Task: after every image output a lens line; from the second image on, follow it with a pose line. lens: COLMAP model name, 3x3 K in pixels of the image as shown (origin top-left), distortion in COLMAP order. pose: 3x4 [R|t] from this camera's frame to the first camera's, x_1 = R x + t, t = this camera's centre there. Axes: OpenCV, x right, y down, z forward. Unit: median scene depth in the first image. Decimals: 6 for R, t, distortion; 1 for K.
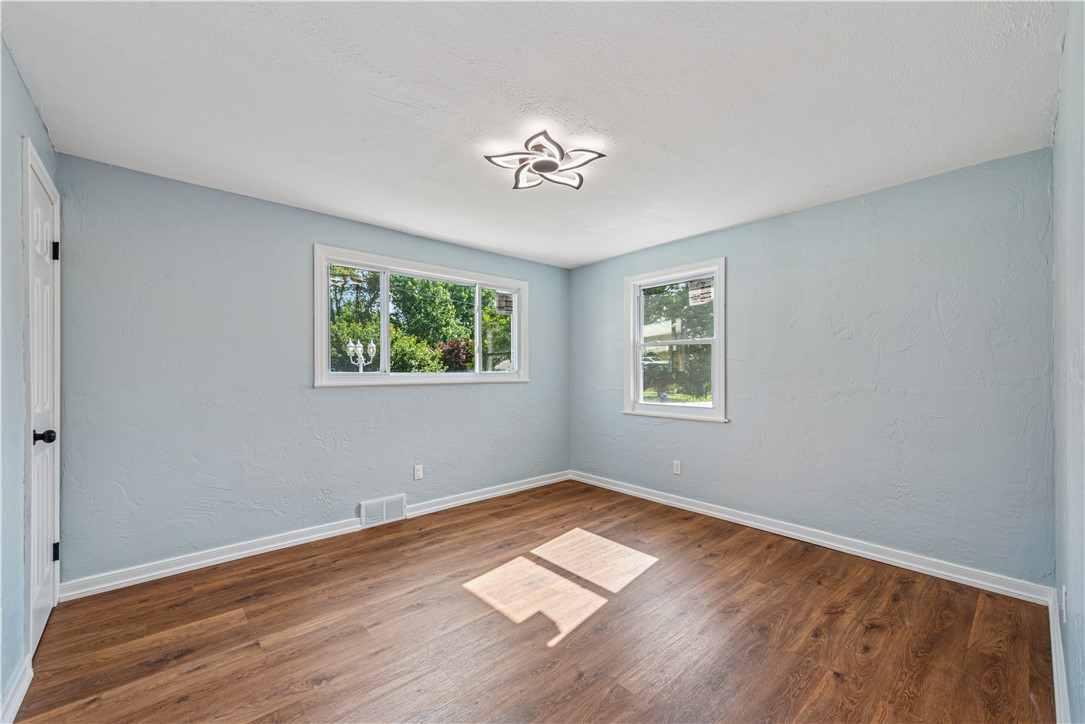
lens RADIAL K [[433.0, 0, 547.9], [0, 433.0, 372.6], [0, 0, 1]] dist [0.018303, -0.004771]
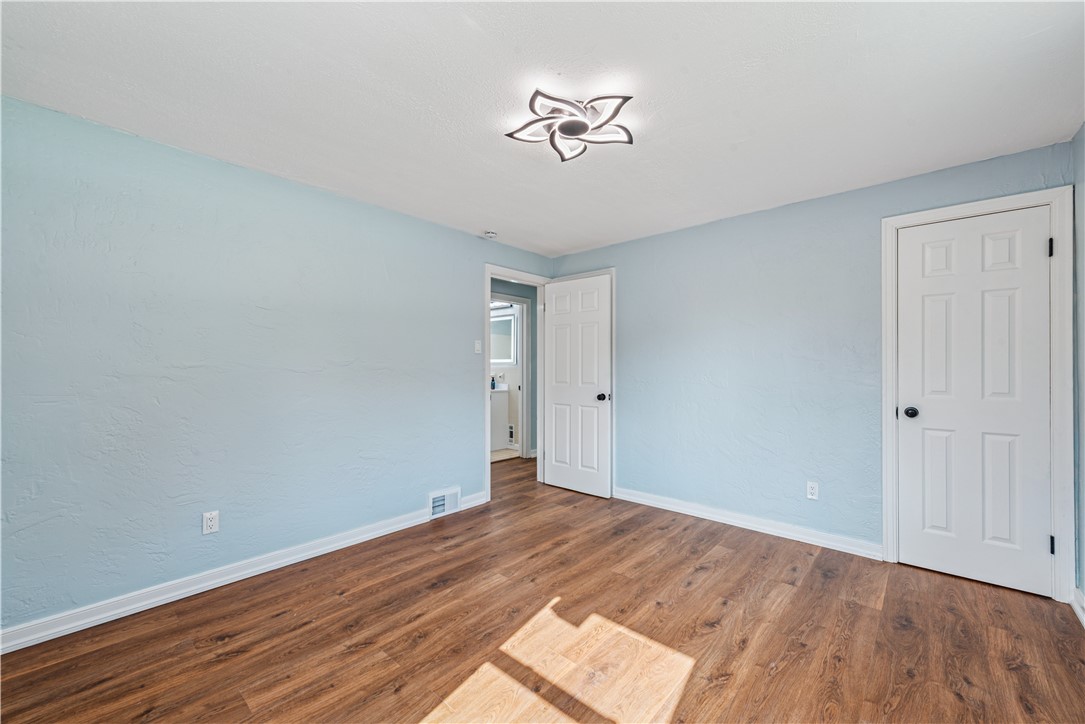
lens RADIAL K [[433.0, 0, 547.9], [0, 433.0, 372.6], [0, 0, 1]] dist [0.018303, -0.004771]
pose [[-0.993615, 0.003687, -0.112760, 0.143881], [0.002116, 0.999899, 0.014053, -0.004123], [0.112800, 0.013725, -0.993523, 1.894289]]
